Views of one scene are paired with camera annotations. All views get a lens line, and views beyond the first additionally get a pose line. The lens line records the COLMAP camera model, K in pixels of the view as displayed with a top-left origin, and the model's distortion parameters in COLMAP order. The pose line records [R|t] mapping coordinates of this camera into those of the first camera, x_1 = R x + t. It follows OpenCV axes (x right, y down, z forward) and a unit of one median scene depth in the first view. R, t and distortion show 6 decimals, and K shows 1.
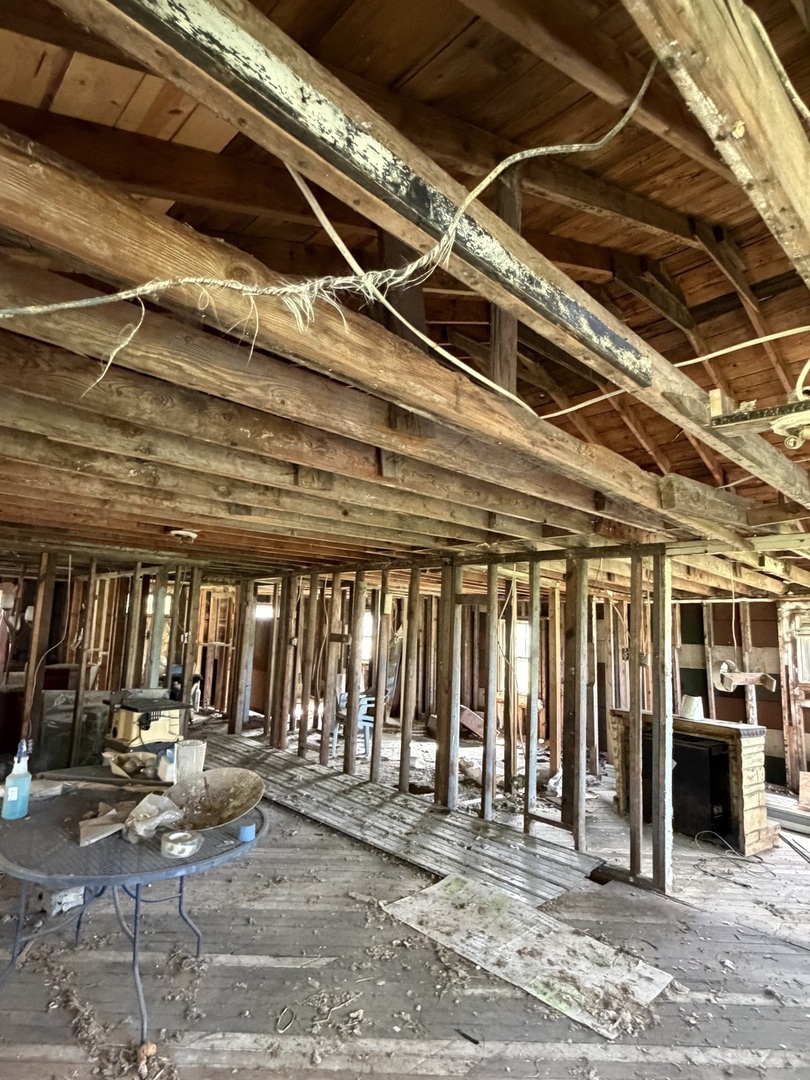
lens RADIAL K [[588.6, 0, 401.5], [0, 588.6, 541.0], [0, 0, 1]] dist [-0.001434, 0.000375]
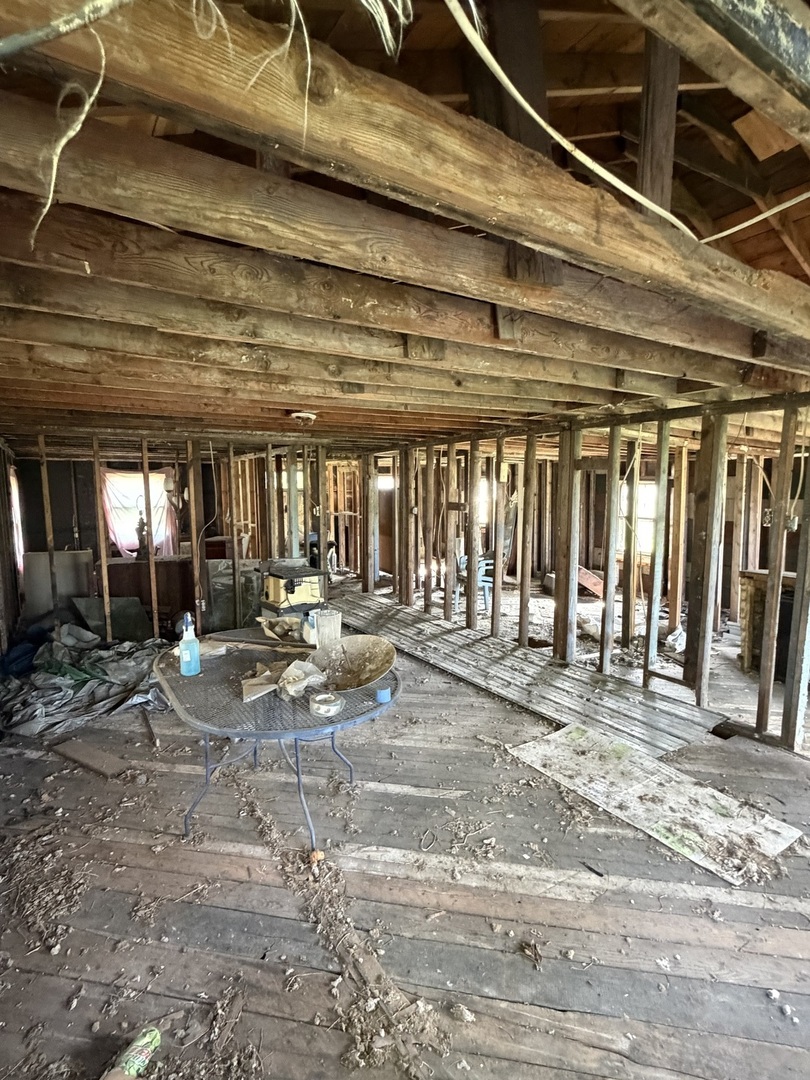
lens RADIAL K [[525.0, 0, 404.6], [0, 525.0, 535.8], [0, 0, 1]] dist [-0.003471, 0.002040]
pose [[0.980034, -0.021161, -0.197702, -0.020747], [0.068228, 0.969738, 0.234421, -0.014375], [0.186759, -0.243229, 0.951820, 0.127251]]
